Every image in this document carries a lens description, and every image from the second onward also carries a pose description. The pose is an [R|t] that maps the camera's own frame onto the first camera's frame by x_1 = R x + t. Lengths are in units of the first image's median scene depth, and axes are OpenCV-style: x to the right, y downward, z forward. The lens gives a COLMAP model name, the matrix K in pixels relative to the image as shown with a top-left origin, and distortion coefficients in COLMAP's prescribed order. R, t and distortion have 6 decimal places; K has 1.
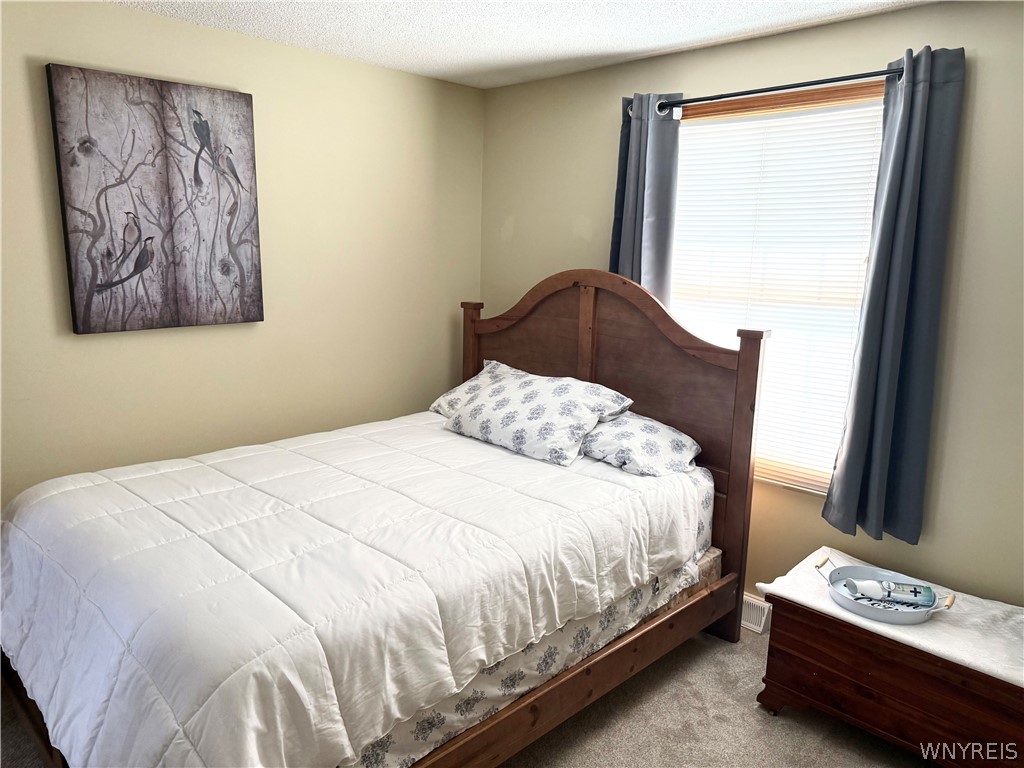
lens RADIAL K [[723.1, 0, 512.0], [0, 723.1, 384.0], [0, 0, 1]] dist [0.141331, -0.212888]
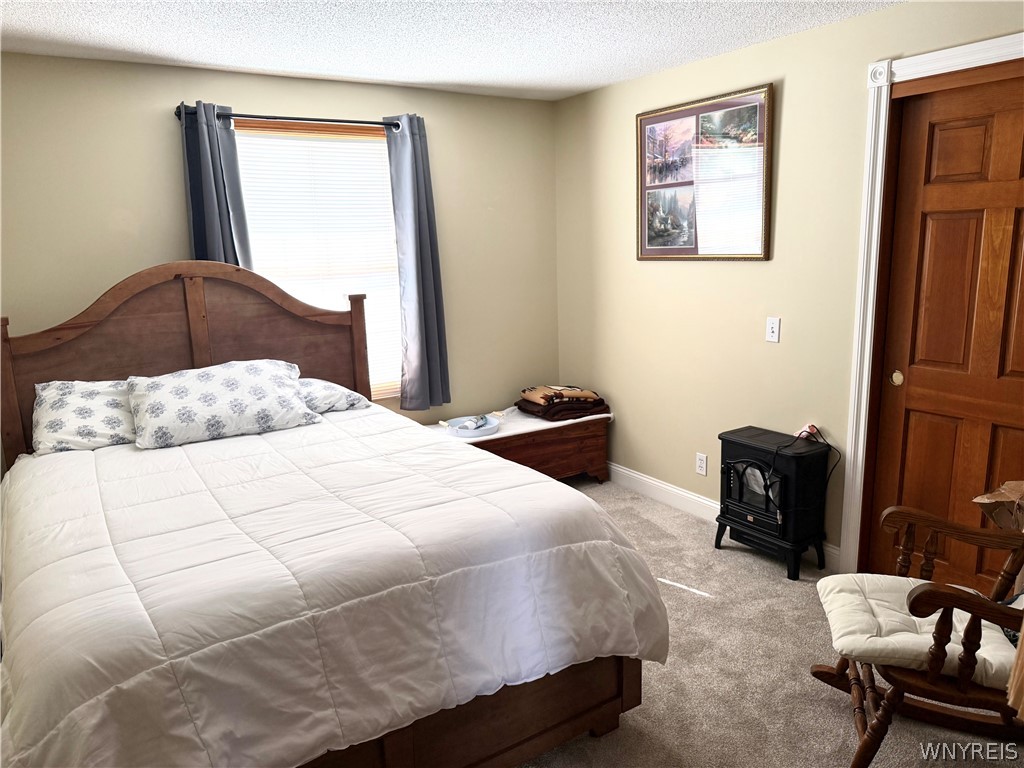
lens RADIAL K [[723.1, 0, 512.0], [0, 723.1, 384.0], [0, 0, 1]] dist [0.141331, -0.212888]
pose [[0.233803, -0.231649, 0.944285, -0.881406], [0.208782, 0.960509, 0.183935, -0.093405], [-0.949603, 0.154145, 0.272934, 0.317788]]
